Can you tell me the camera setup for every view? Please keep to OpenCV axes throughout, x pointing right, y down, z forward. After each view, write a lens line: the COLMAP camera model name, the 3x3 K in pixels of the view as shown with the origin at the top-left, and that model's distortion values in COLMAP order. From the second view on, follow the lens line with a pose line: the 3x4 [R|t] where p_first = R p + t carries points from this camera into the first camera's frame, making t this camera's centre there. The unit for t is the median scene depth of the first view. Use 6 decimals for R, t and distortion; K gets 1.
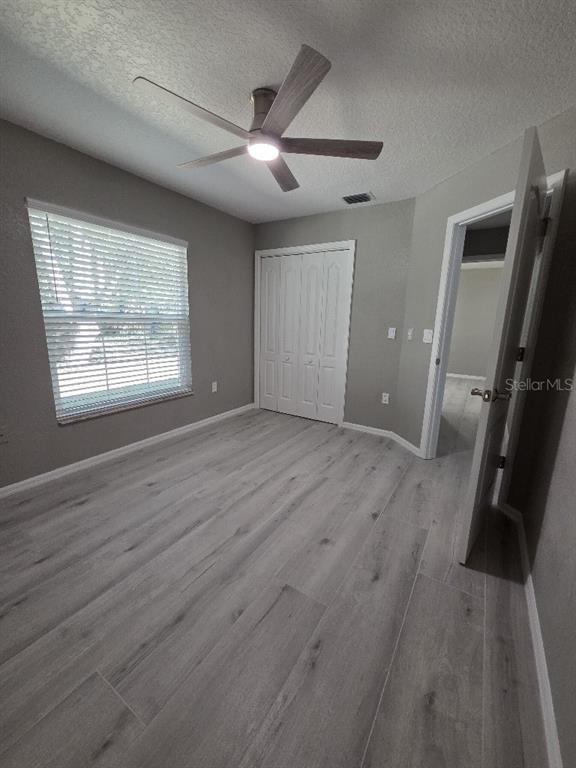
lens RADIAL K [[314.4, 0, 288.0], [0, 314.4, 384.0], [0, 0, 1]] dist [0.000481, -0.000536]
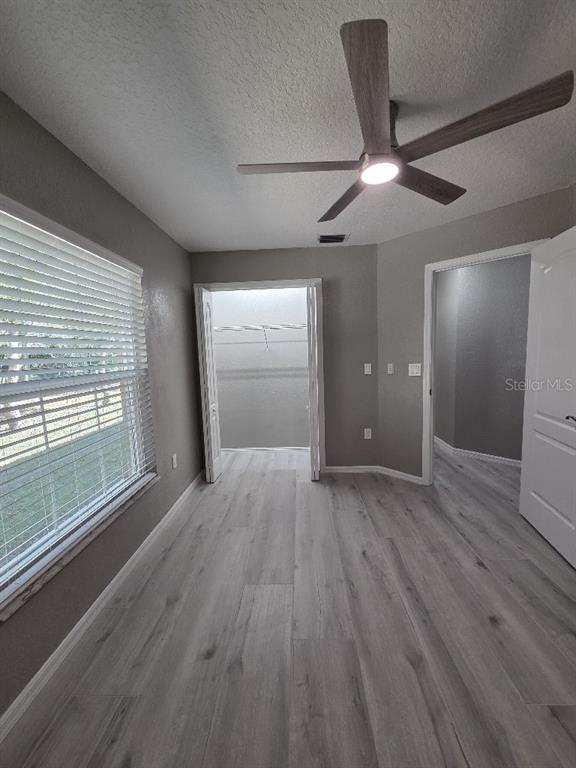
lens RADIAL K [[314.4, 0, 288.0], [0, 314.4, 384.0], [0, 0, 1]] dist [0.000481, -0.000536]
pose [[0.864274, -0.109180, 0.491030, -0.489750], [0.158837, 0.985452, -0.060458, -0.115886], [-0.477285, 0.130246, 0.869042, 0.303909]]
